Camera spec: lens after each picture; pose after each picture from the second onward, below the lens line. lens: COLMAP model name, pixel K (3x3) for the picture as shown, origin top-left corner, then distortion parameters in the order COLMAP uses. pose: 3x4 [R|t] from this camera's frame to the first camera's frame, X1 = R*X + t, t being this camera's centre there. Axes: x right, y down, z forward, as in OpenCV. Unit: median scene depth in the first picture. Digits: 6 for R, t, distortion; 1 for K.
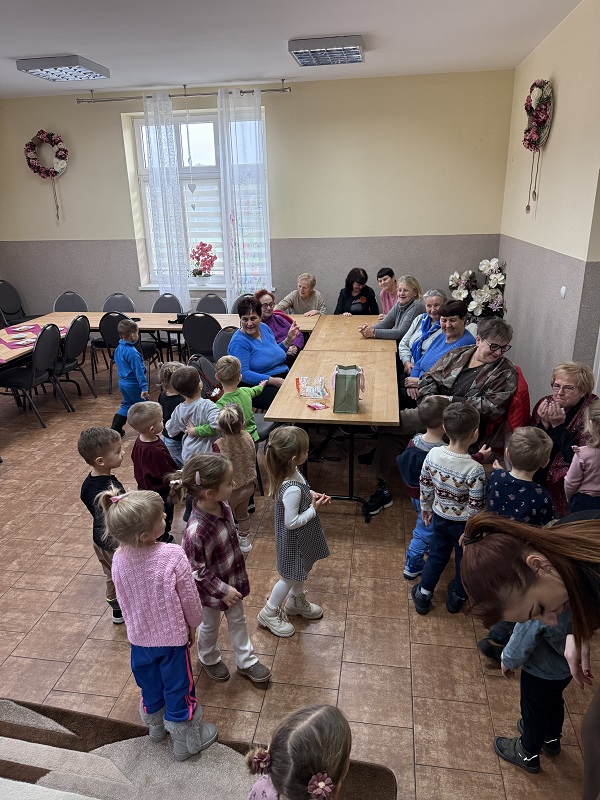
lens RADIAL K [[572.9, 0, 286.5], [0, 572.9, 396.9], [0, 0, 1]] dist [0.141636, -0.159516]
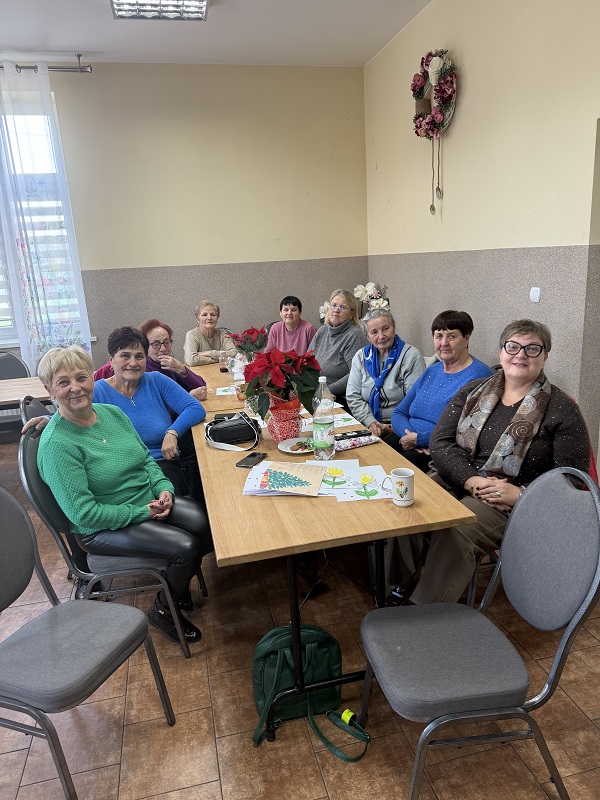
lens RADIAL K [[553.3, 0, 298.2], [0, 553.3, 404.5], [0, 0, 1]] dist [0.002854, -0.002670]
pose [[0.917909, -0.120248, 0.378131, -0.065638], [0.154635, 0.986036, -0.061809, -0.026640], [-0.365419, 0.115208, 0.923686, 0.303909]]
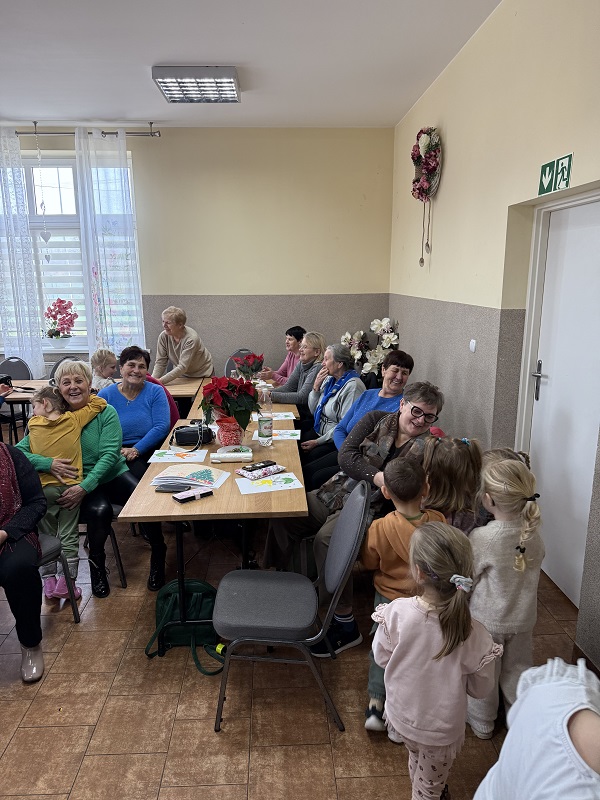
lens RADIAL K [[553.3, 0, 298.2], [0, 553.3, 404.5], [0, 0, 1]] dist [0.002854, -0.002670]
pose [[0.975970, -0.025851, 0.216364, 0.019088], [0.049327, 0.993373, -0.103813, -0.010927], [-0.212247, 0.111991, 0.970778, 0.169579]]
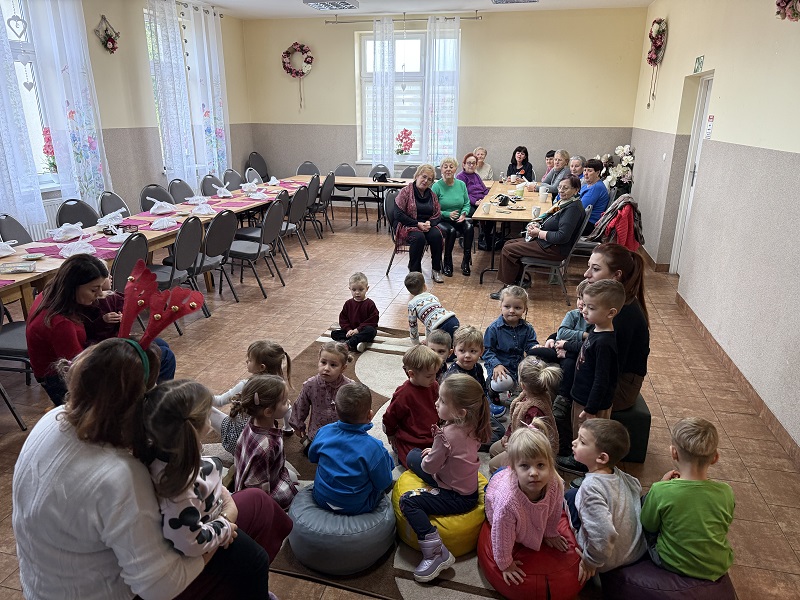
lens RADIAL K [[572.9, 0, 400.0], [0, 572.9, 300.0], [0, 0, 1]] dist [0.141636, -0.159516]
pose [[0.997312, 0.052868, -0.050740, -0.078450], [-0.053590, 0.998479, -0.012965, 0.163530], [0.049978, 0.015649, 0.998628, -0.366514]]
